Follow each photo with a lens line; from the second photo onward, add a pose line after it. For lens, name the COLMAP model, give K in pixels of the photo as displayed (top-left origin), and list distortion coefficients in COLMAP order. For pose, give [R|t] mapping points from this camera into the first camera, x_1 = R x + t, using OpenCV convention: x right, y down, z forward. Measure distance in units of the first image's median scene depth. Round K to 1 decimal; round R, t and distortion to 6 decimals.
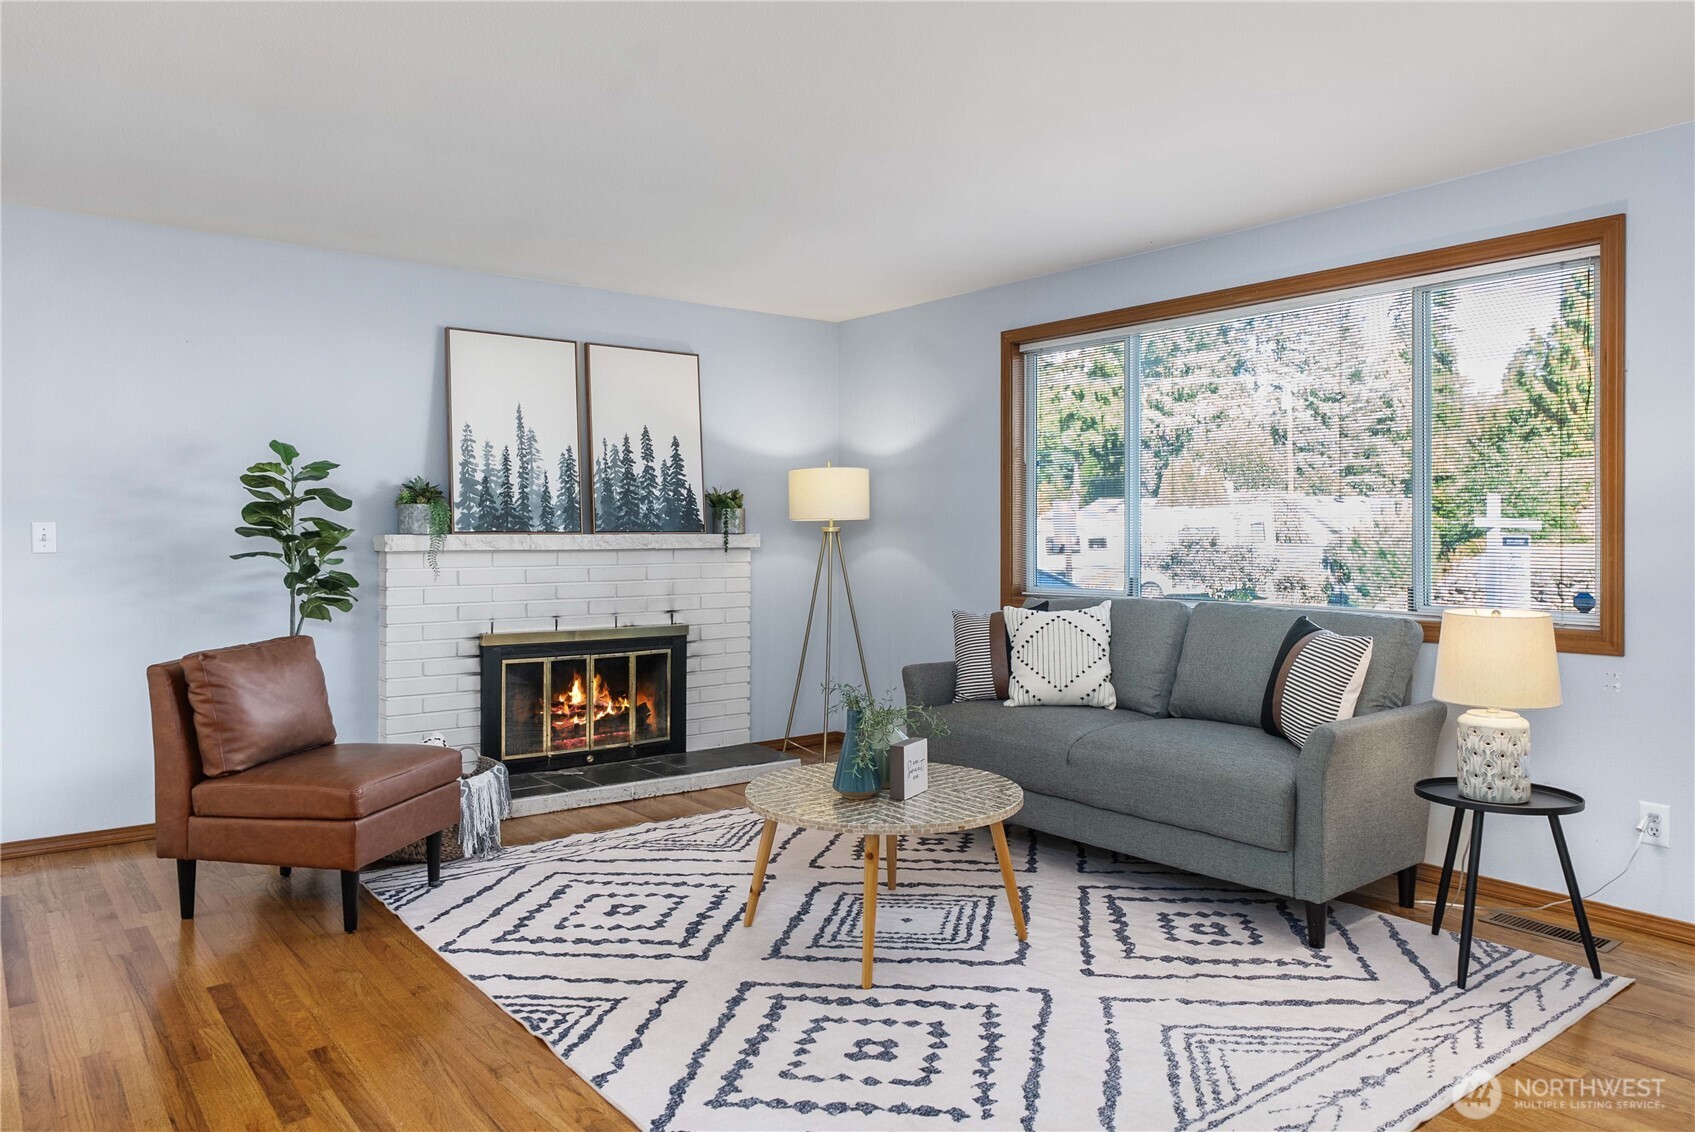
lens RADIAL K [[1141.4, 0, 847.1], [0, 1141.4, 529.7], [0, 0, 1]] dist [0.002004, -0.000310]
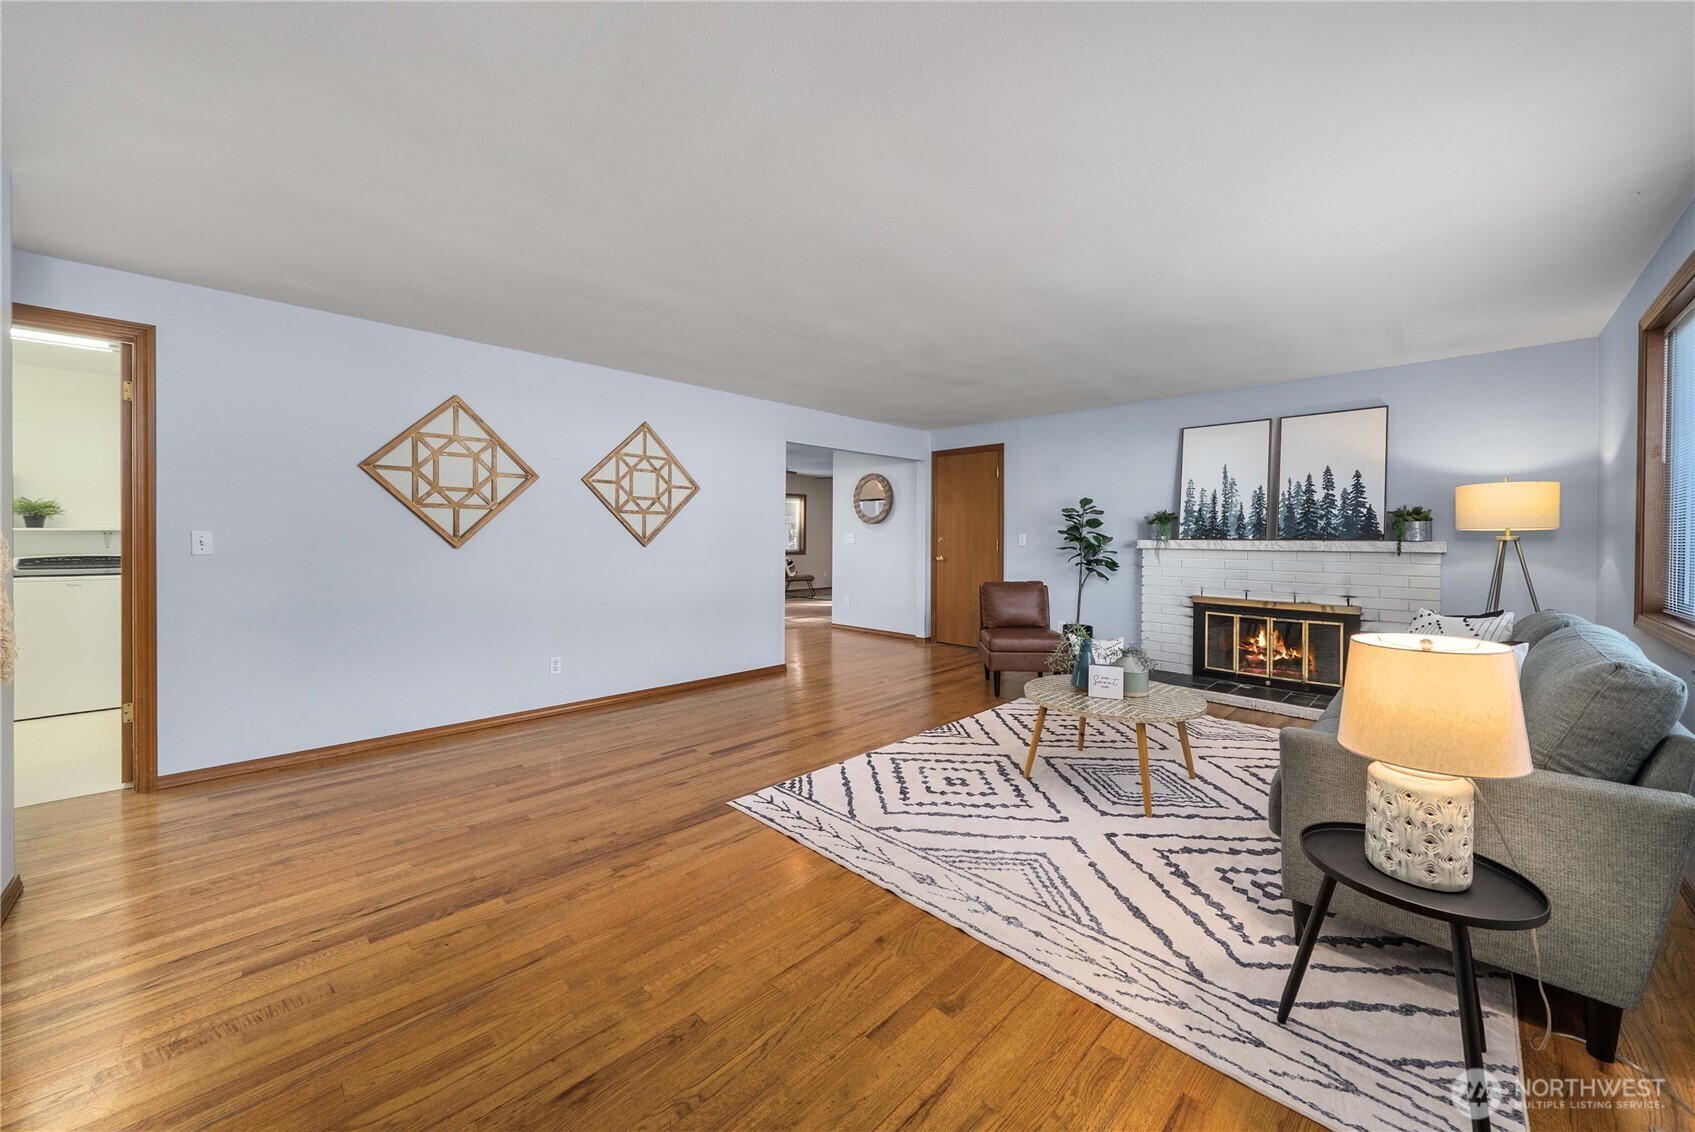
lens RADIAL K [[617.4, 0, 847.0], [0, 617.4, 542.0], [0, 0, 1]] dist [-0.000770, -0.000095]
pose [[0.120293, 0.009039, -0.992697, 0.576424], [-0.003082, 0.999957, 0.008732, 0.000145], [0.992734, 0.002009, 0.120316, 0.335327]]
